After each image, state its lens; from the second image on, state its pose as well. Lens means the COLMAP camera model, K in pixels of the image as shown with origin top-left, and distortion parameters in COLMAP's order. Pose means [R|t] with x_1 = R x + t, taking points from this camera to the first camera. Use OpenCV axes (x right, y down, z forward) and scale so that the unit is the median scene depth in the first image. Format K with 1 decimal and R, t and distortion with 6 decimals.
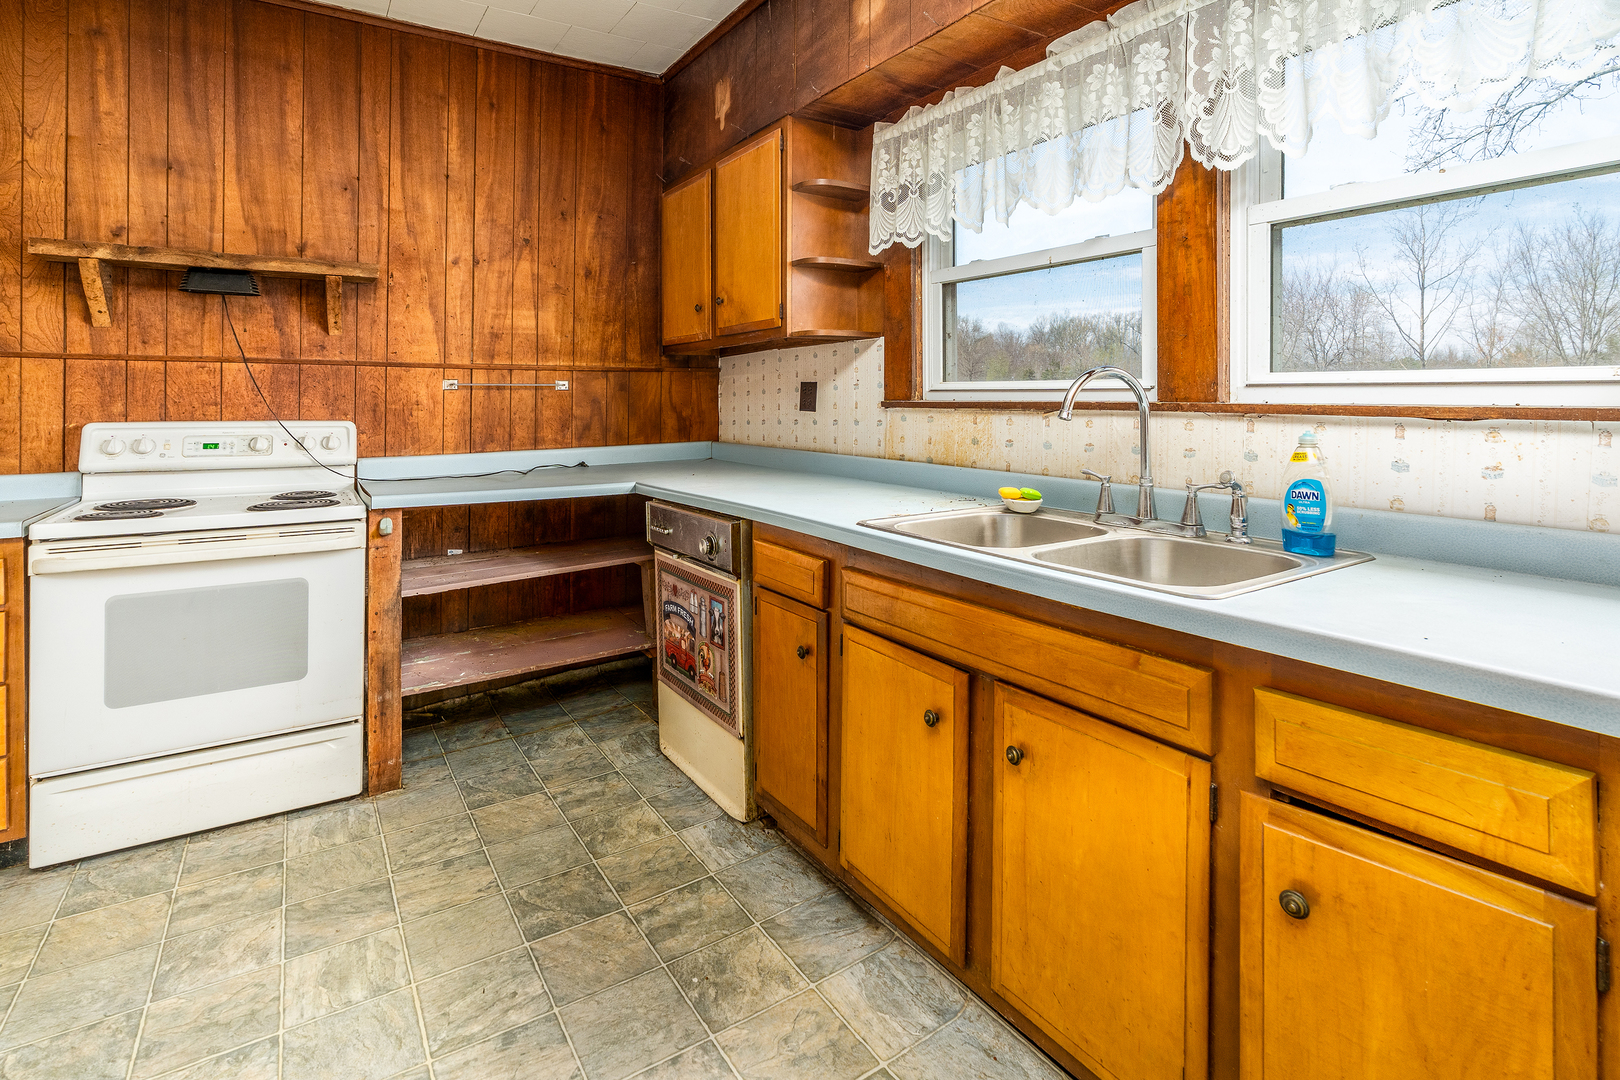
lens RADIAL K [[780.2, 0, 777.0], [0, 780.2, 389.5], [0, 0, 1]] dist [-0.011550, 0.003560]
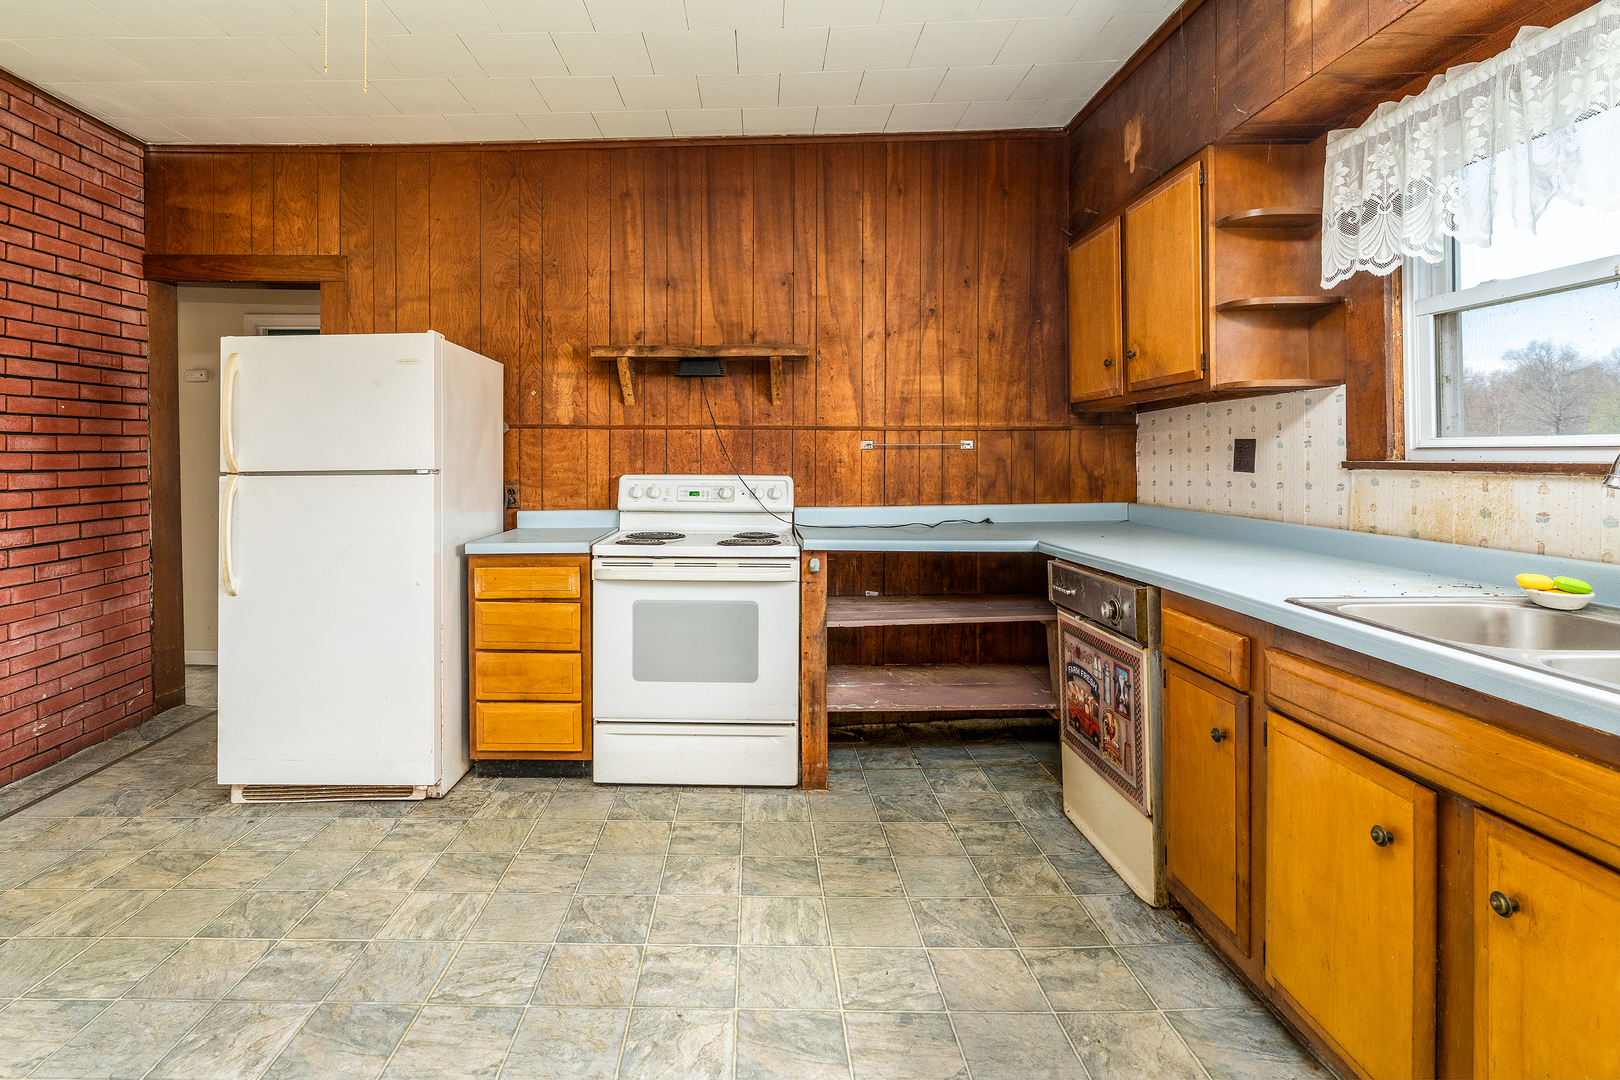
lens RADIAL K [[771.2, 0, 732.2], [0, 771.2, 441.7], [0, 0, 1]] dist [-0.014038, 0.003274]
pose [[0.834534, -0.010014, -0.550866, 0.044794], [0.006397, 0.999944, -0.008486, -0.003515], [0.550920, 0.003557, 0.834550, -0.055198]]
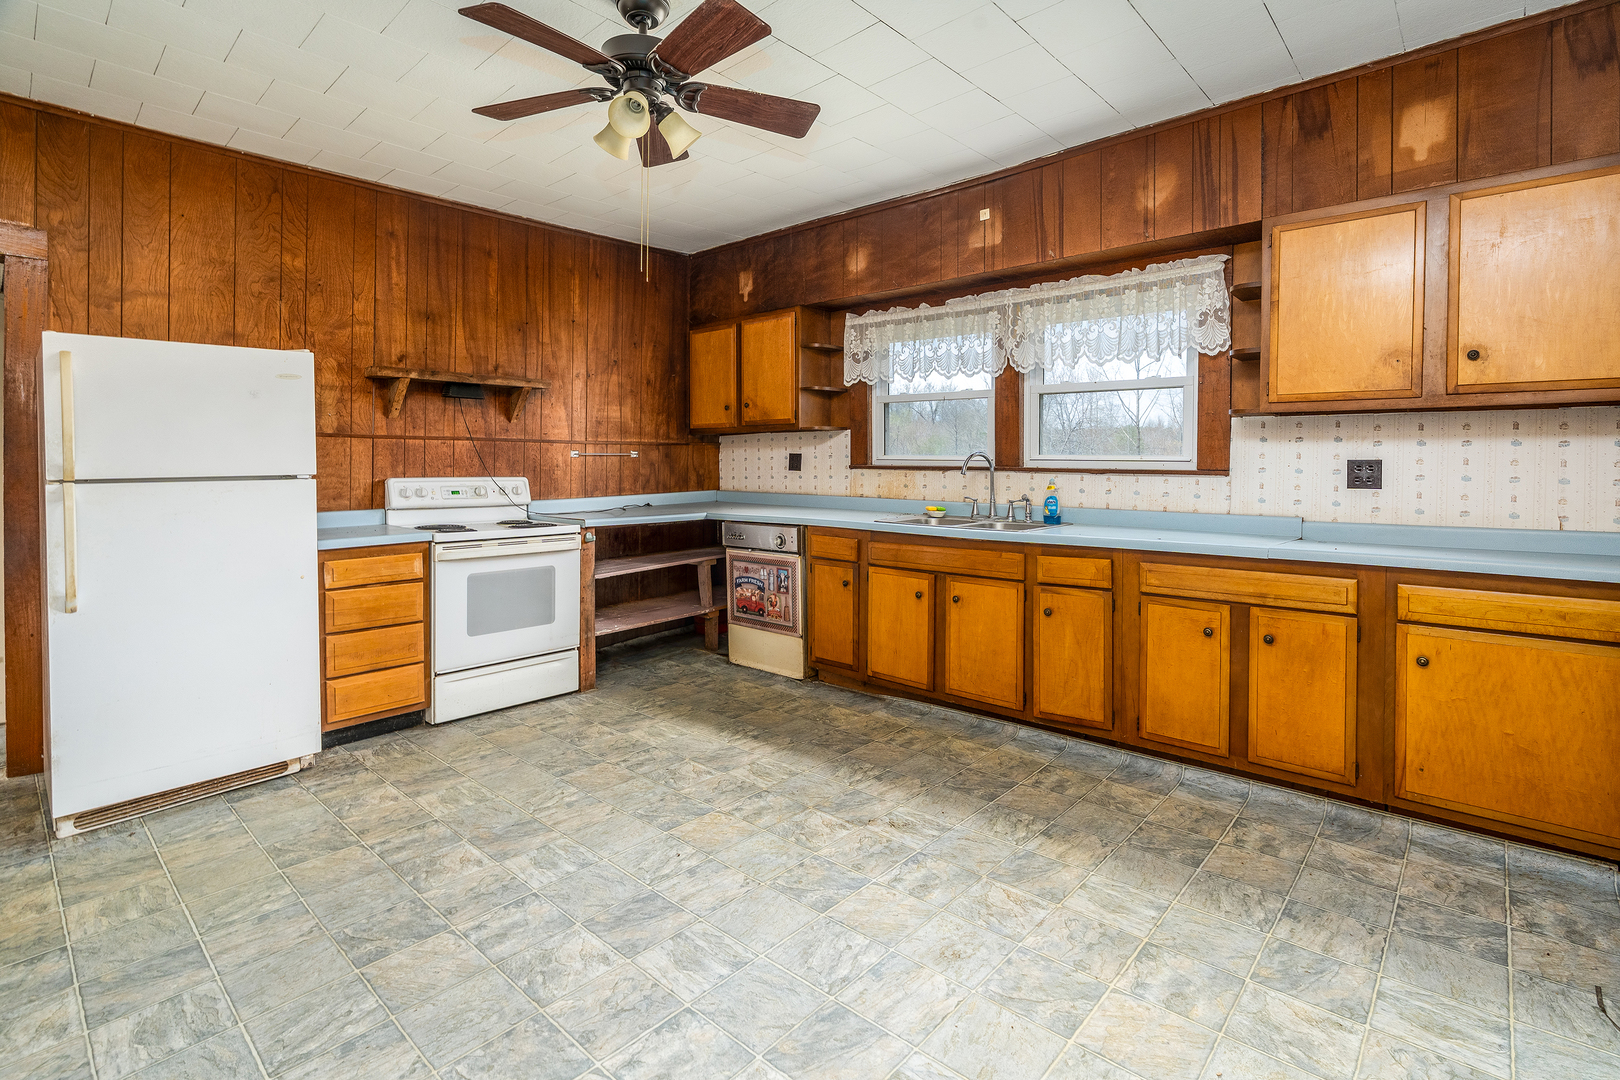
lens RADIAL K [[780.2, 0, 782.3], [0, 780.2, 432.9], [0, 0, 1]] dist [-0.011550, 0.003560]
pose [[0.967899, 0.012594, 0.251025, -0.541426], [-0.007136, 0.999718, -0.022640, -0.021181], [-0.251239, 0.020122, 0.967716, -0.828716]]
